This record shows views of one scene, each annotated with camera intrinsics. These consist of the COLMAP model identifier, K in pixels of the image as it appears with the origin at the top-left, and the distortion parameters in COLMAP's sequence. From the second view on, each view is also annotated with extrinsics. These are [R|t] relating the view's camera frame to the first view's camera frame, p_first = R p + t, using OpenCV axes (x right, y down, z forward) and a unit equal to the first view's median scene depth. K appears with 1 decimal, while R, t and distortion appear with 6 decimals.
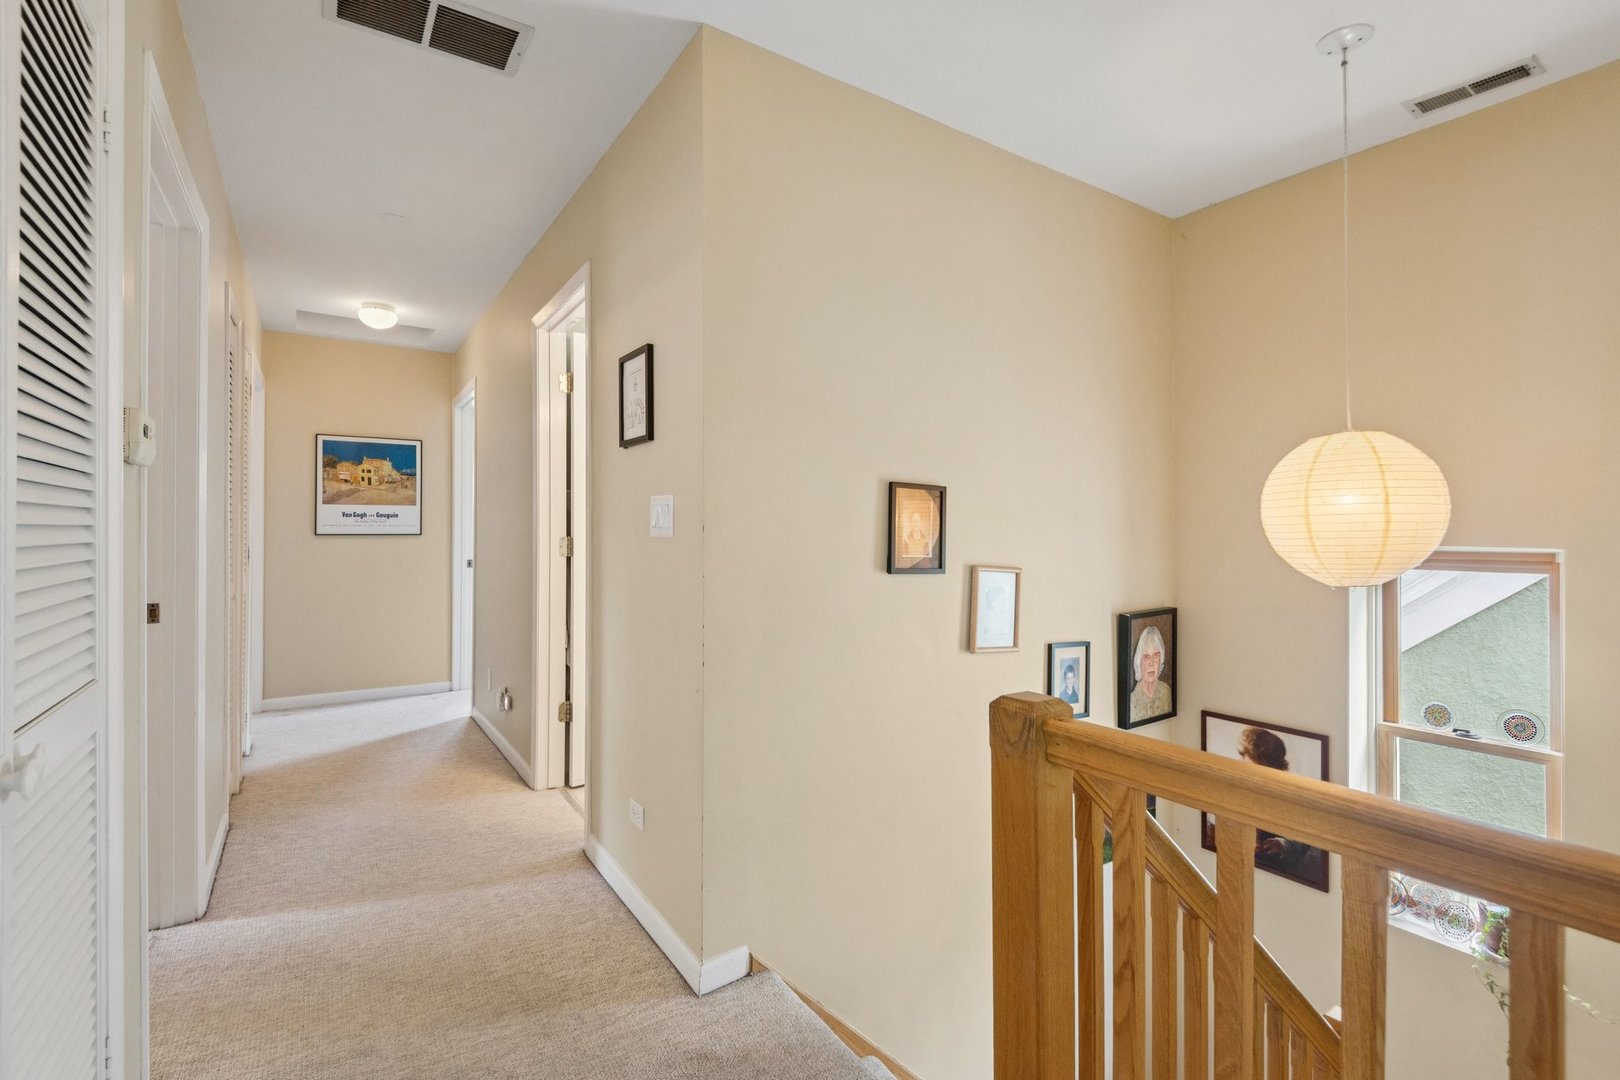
lens RADIAL K [[759.8, 0, 787.5], [0, 759.8, 532.7], [0, 0, 1]] dist [0.001293, -0.000139]
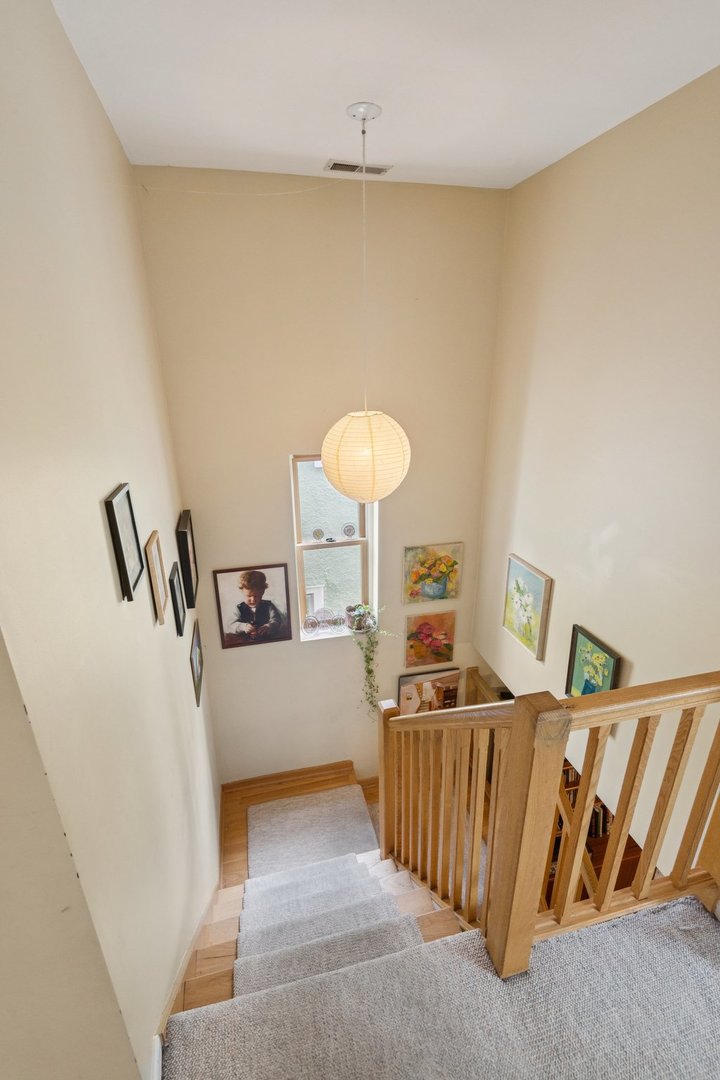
lens RADIAL K [[493.8, 0, 358.9], [0, 493.8, 555.2], [0, 0, 1]] dist [0.001406, -0.000023]
pose [[0.316703, -0.369873, 0.873437, -0.255954], [0.016829, 0.922884, 0.384710, -0.206067], [-0.948375, -0.107140, 0.298505, 0.529990]]
